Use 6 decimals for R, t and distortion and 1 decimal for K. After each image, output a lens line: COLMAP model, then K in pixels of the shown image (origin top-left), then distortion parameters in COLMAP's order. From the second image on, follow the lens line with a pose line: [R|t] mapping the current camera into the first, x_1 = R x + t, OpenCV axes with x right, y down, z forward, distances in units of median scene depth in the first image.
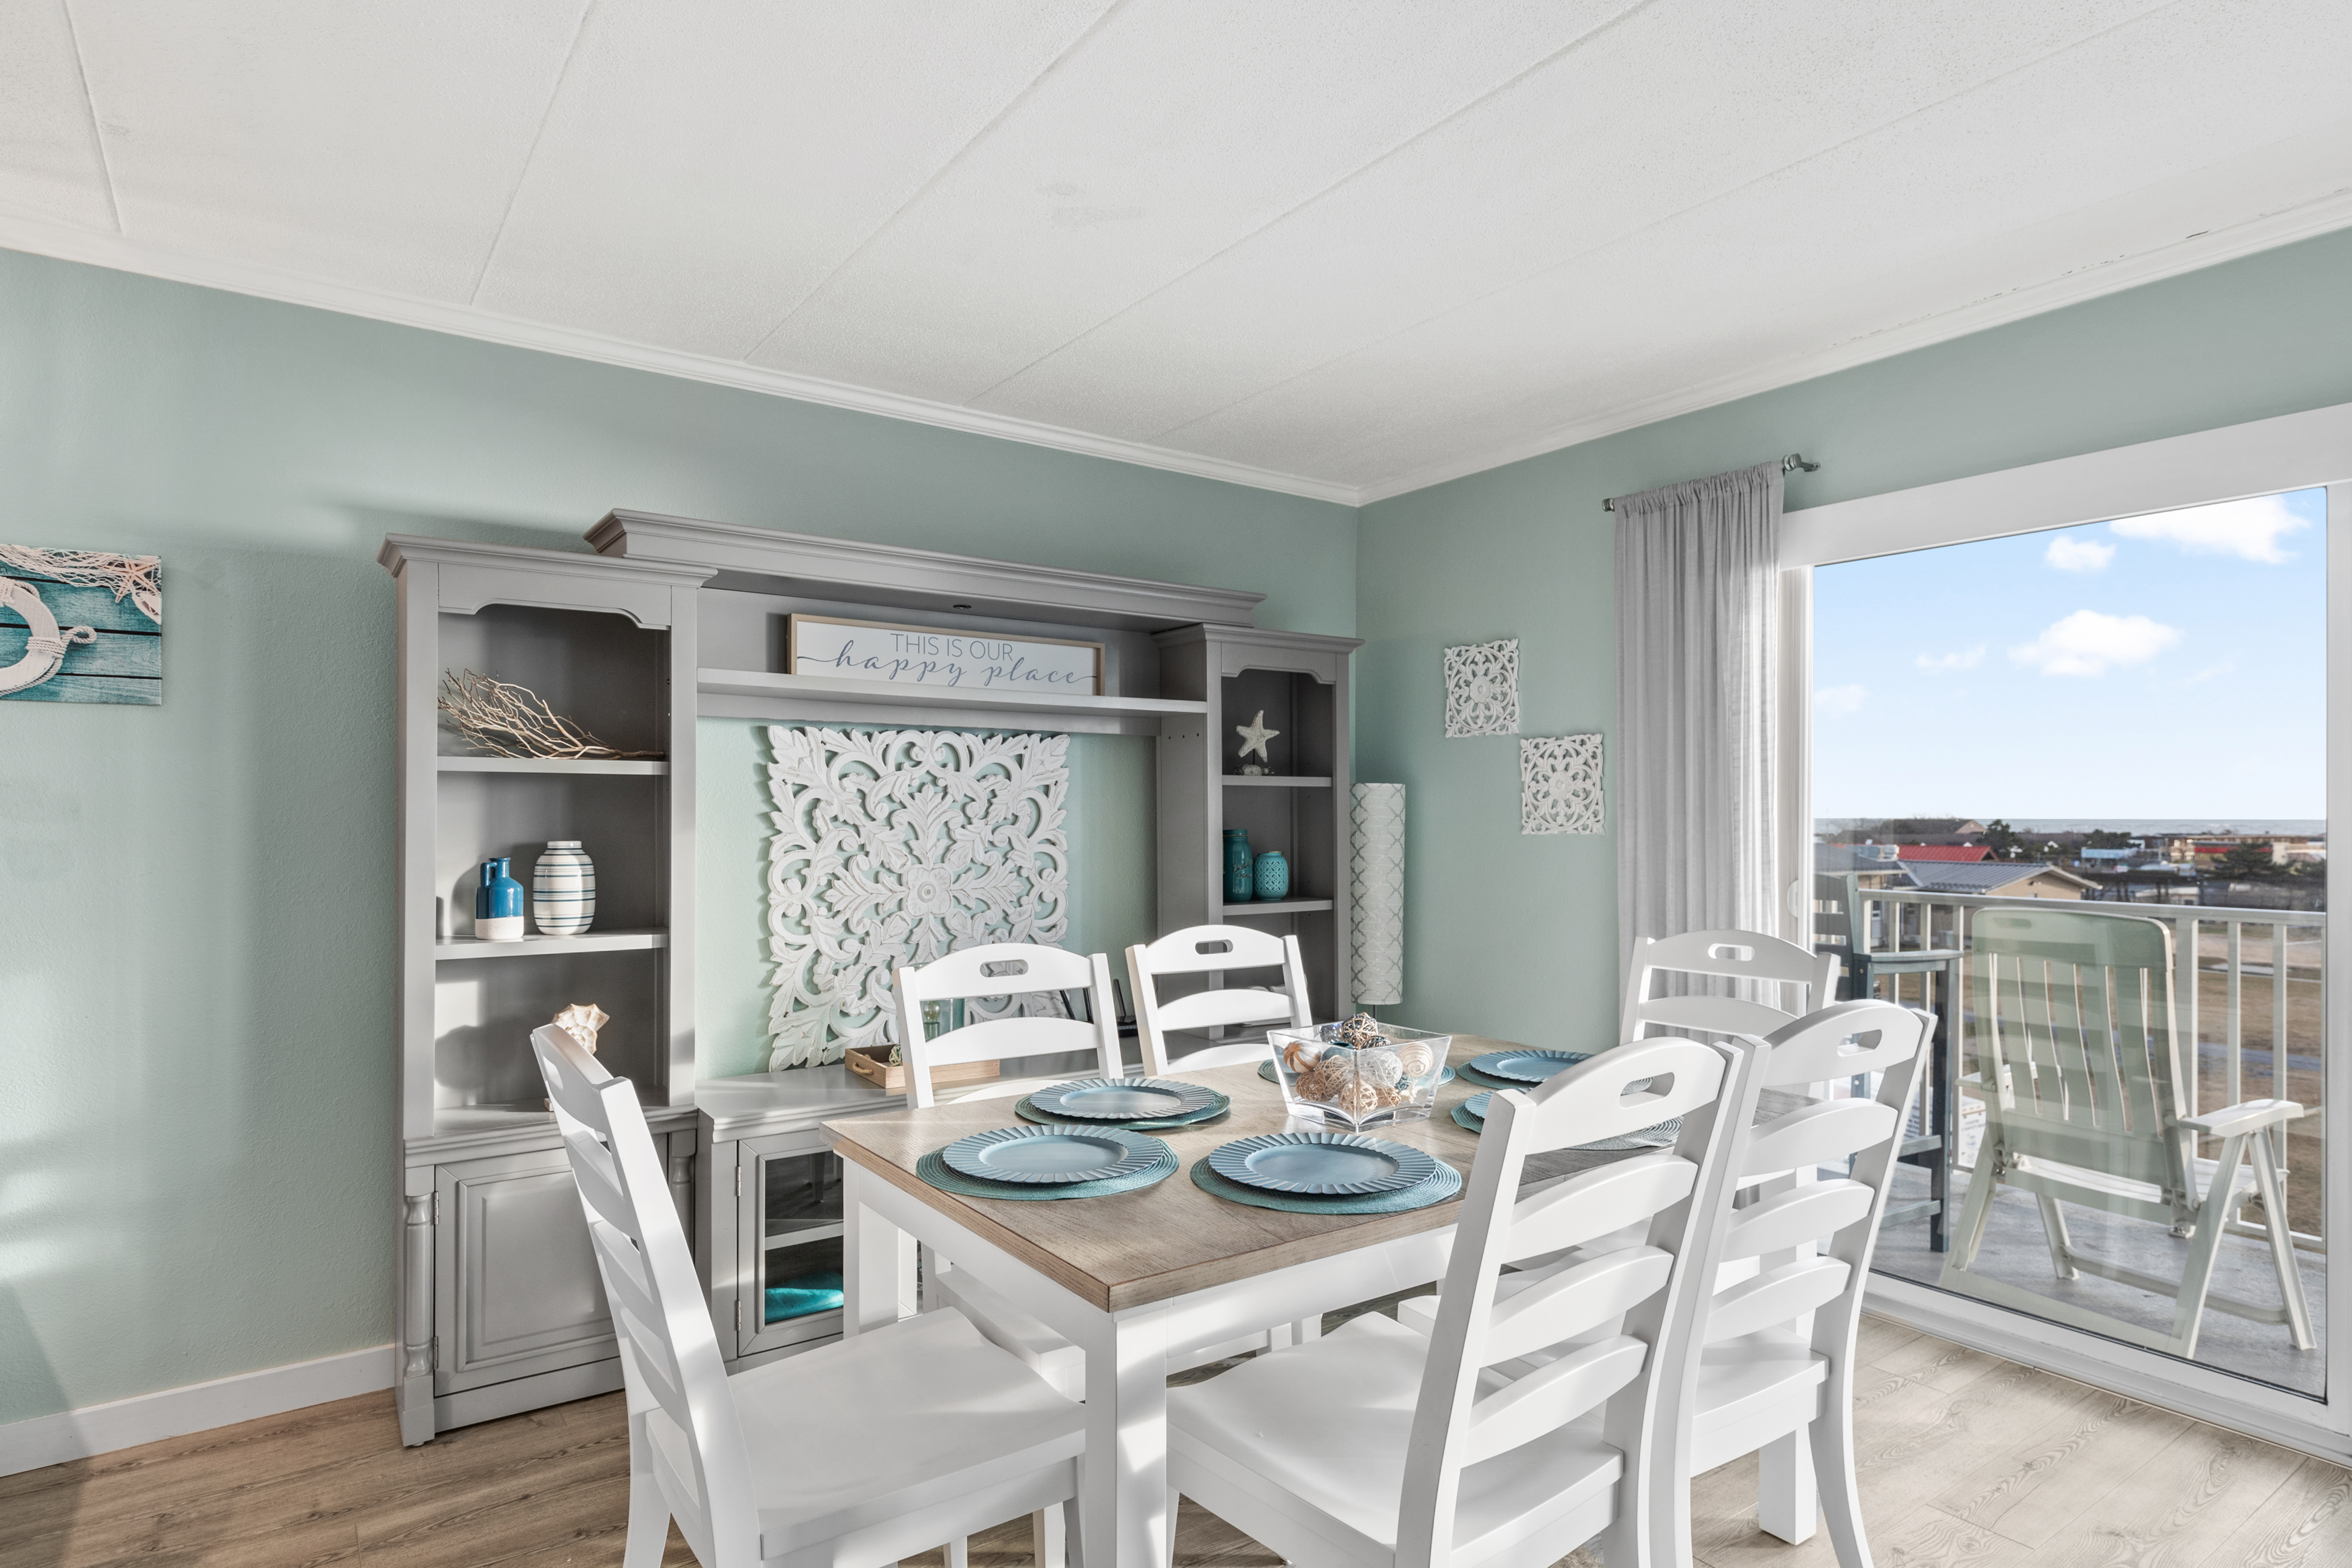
lens RADIAL K [[1296.0, 0, 1169.8], [0, 1296.0, 795.6], [0, 0, 1]] dist [0.019099, -0.001016]
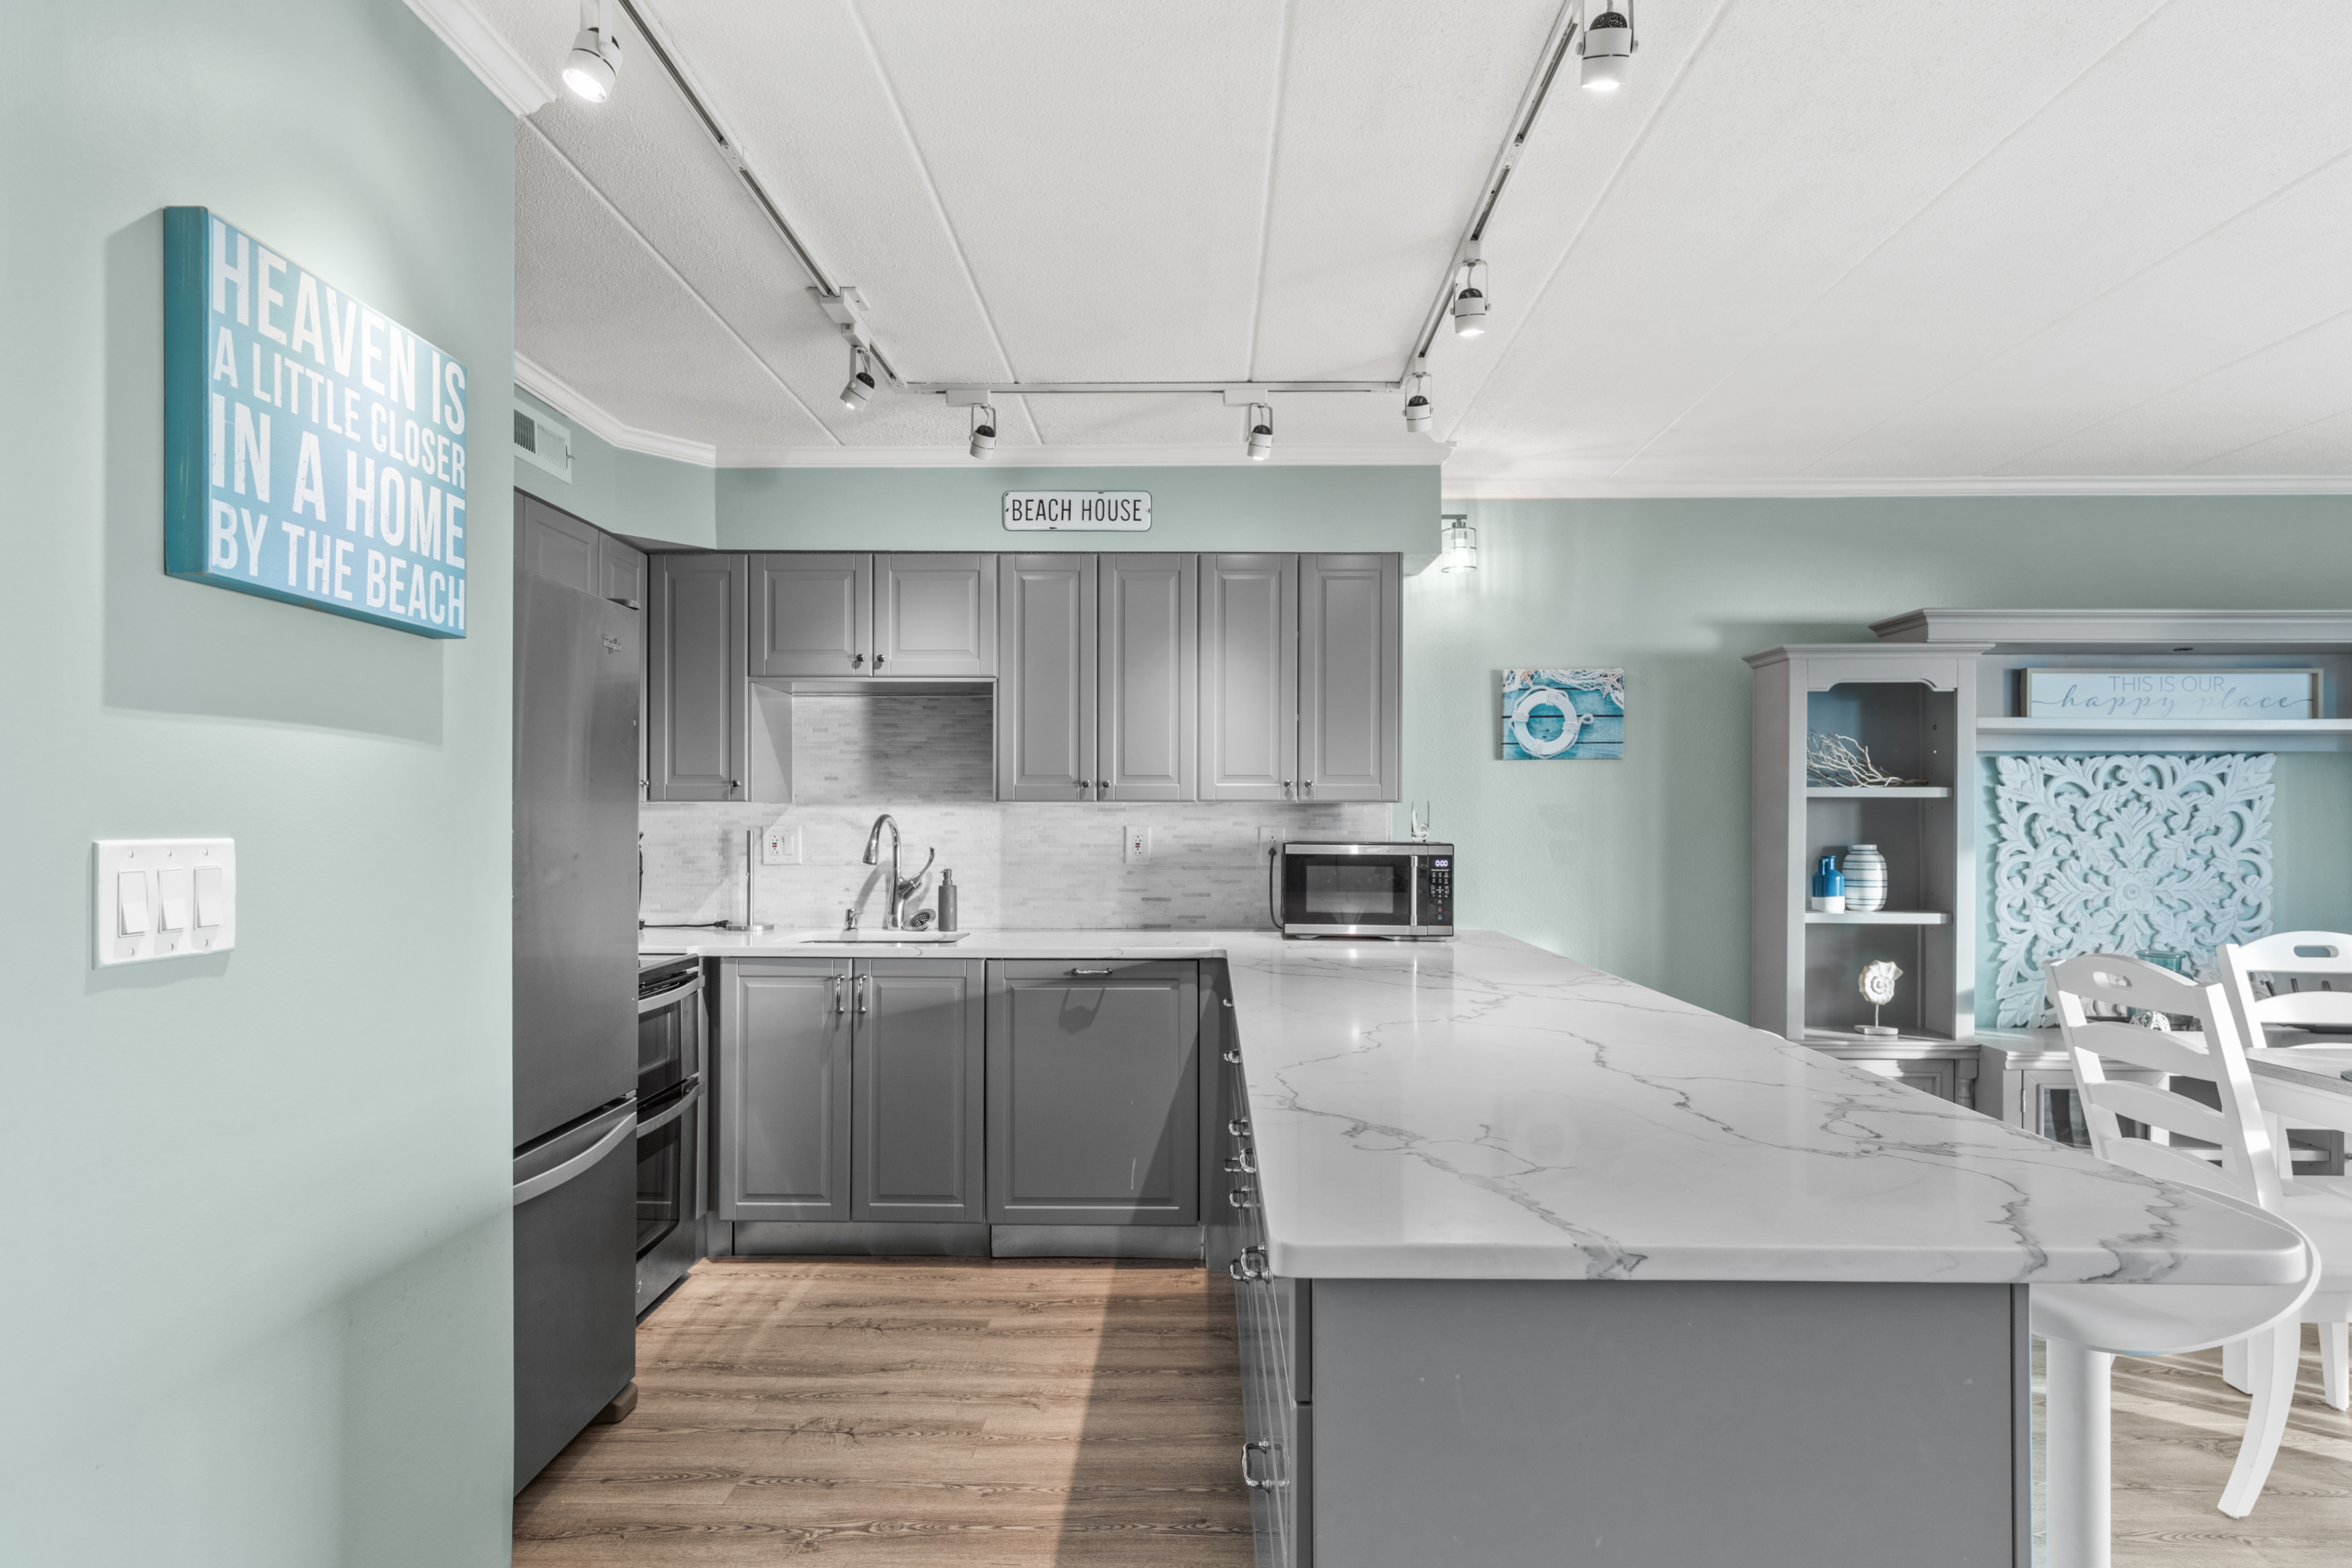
lens RADIAL K [[1296.0, 0, 1176.4], [0, 1296.0, 808.4], [0, 0, 1]] dist [0.019099, -0.001016]
pose [[0.817720, -0.004582, -0.575598, -0.224264], [0.007687, 0.999966, 0.002961, -0.012425], [0.575565, -0.006846, 0.817728, -0.500384]]
